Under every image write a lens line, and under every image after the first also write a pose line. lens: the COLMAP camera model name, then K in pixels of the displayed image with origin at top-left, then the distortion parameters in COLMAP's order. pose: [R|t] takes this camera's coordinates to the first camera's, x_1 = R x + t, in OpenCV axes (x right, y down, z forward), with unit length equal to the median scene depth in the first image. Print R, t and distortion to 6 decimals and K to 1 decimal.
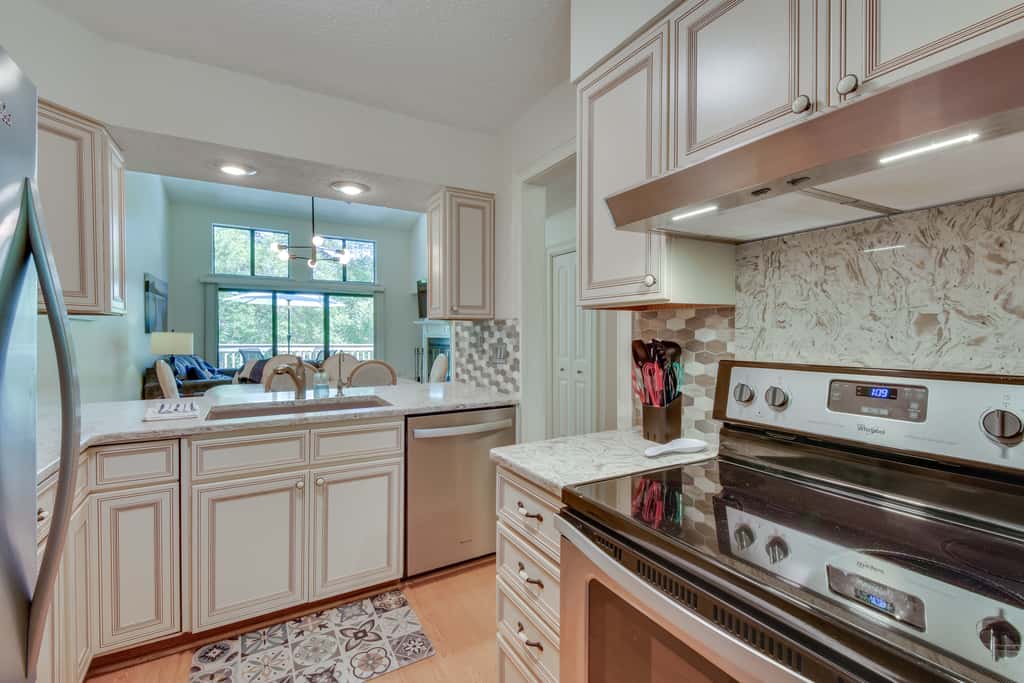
lens RADIAL K [[453.2, 0, 508.6], [0, 453.2, 338.9], [0, 0, 1]] dist [0.024426, -0.000506]
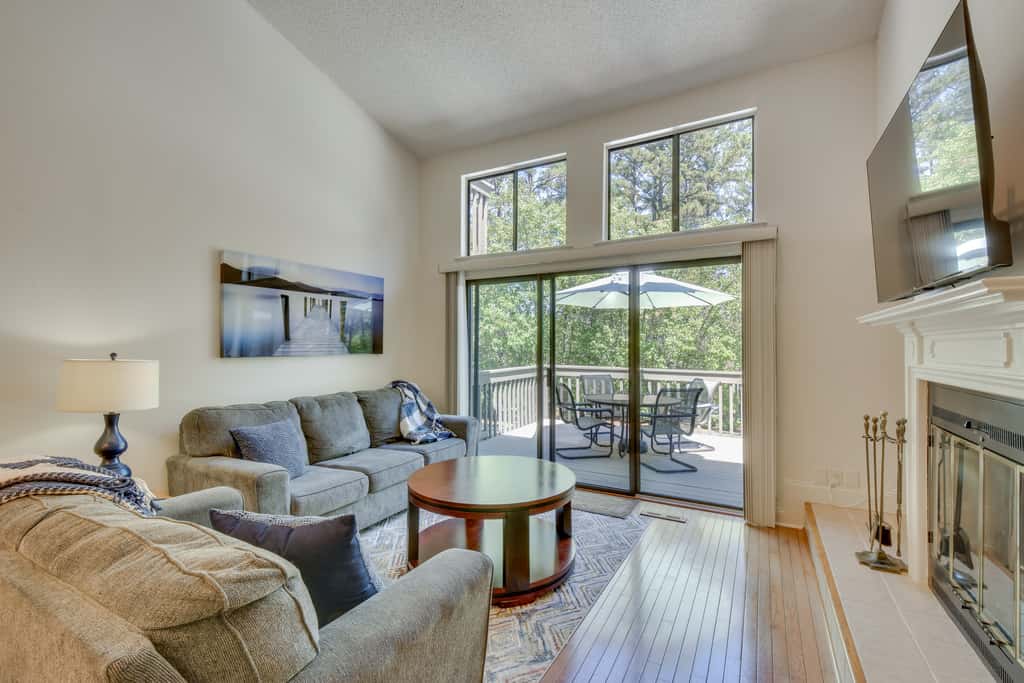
lens RADIAL K [[453.2, 0, 511.3], [0, 453.2, 345.1], [0, 0, 1]] dist [0.024426, -0.000506]
pose [[0.523544, -0.000952, -0.851998, -0.506942], [-0.015952, 0.999813, -0.010920, -0.108323], [0.851849, 0.019308, 0.523431, 4.286365]]
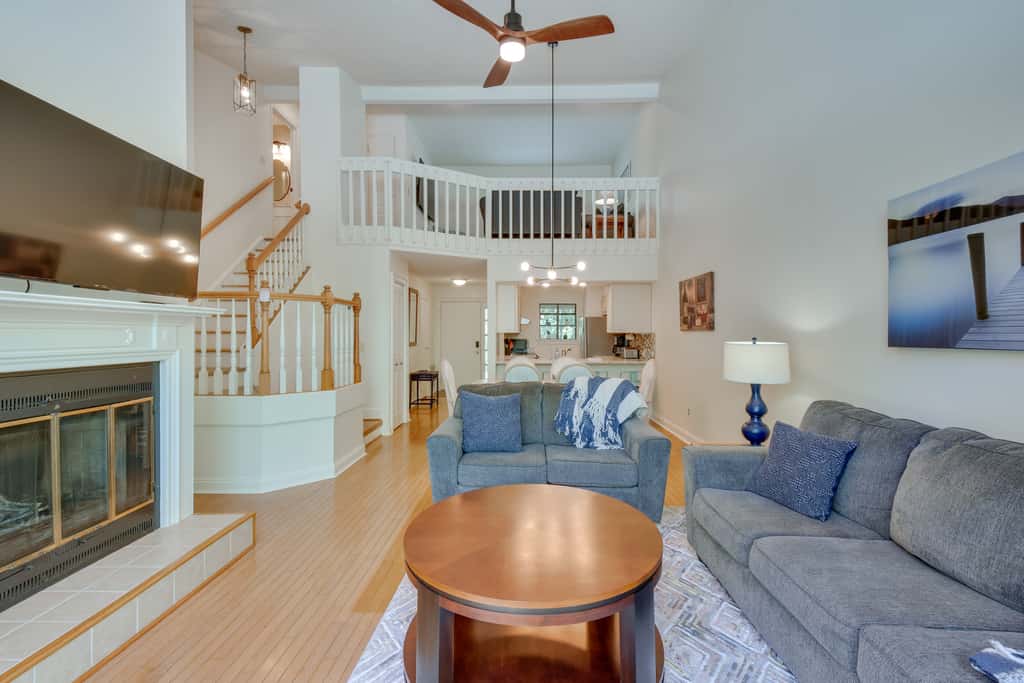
lens RADIAL K [[453.2, 0, 512.2], [0, 453.2, 335.5], [0, 0, 1]] dist [0.024426, -0.000506]
pose [[-0.859547, -0.001799, 0.511054, -2.992643], [0.007209, 0.999852, 0.015645, -0.127524], [-0.511006, 0.017132, -0.859407, 6.536250]]
